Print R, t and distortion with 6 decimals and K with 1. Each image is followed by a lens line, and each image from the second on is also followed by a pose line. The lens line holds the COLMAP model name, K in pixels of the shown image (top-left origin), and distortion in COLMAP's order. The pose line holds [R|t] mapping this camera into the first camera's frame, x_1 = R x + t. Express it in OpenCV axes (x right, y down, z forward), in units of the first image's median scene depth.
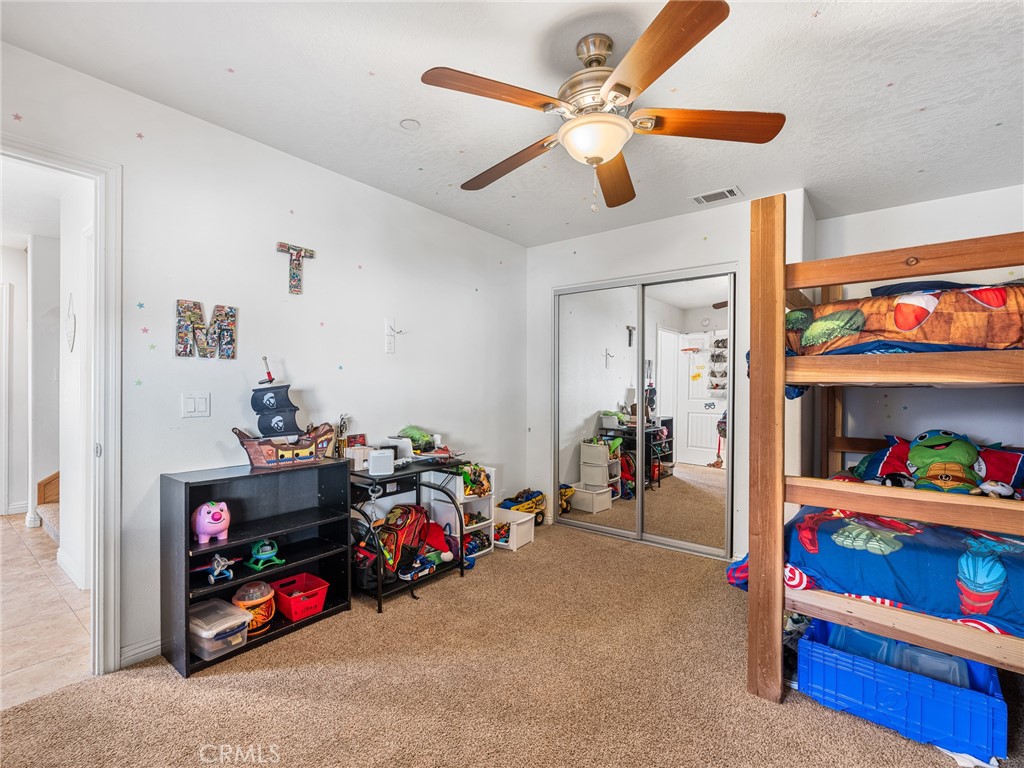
lens RADIAL K [[470.6, 0, 521.9], [0, 470.6, 388.7], [0, 0, 1]] dist [-0.000250, 0.000808]
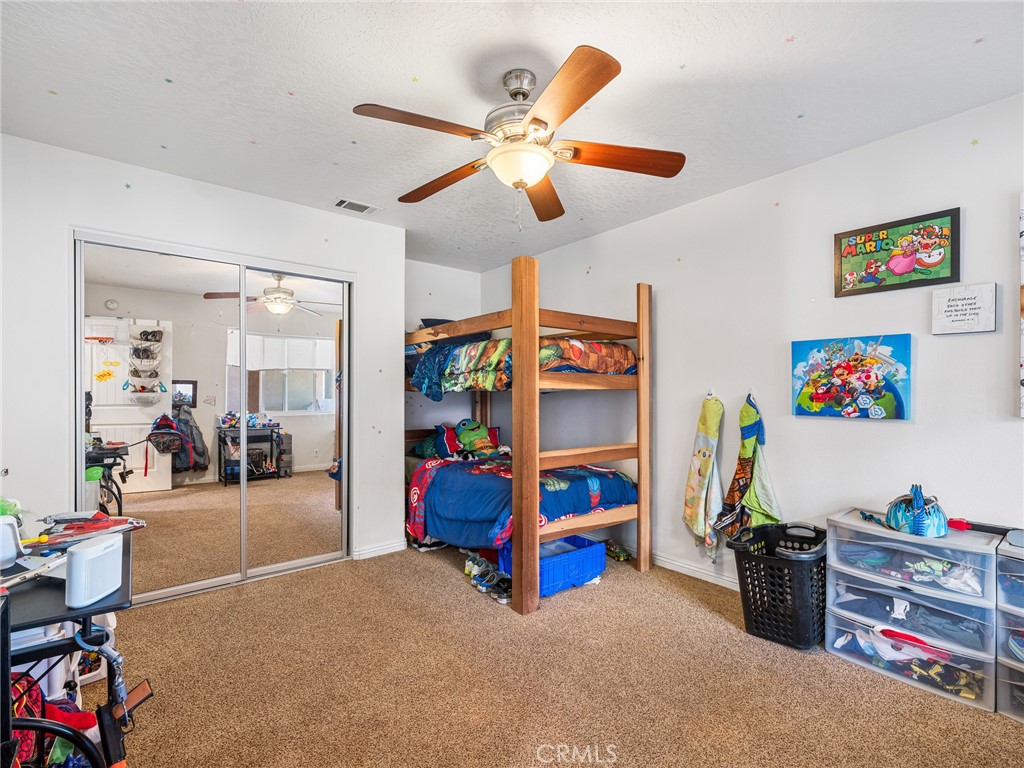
lens RADIAL K [[470.6, 0, 521.7], [0, 470.6, 387.9], [0, 0, 1]] dist [-0.000250, 0.000808]
pose [[0.220907, 0.005895, 0.975277, -0.487378], [-0.000534, 0.999982, -0.005923, -0.003538], [-0.975295, 0.000788, 0.220906, 0.402391]]
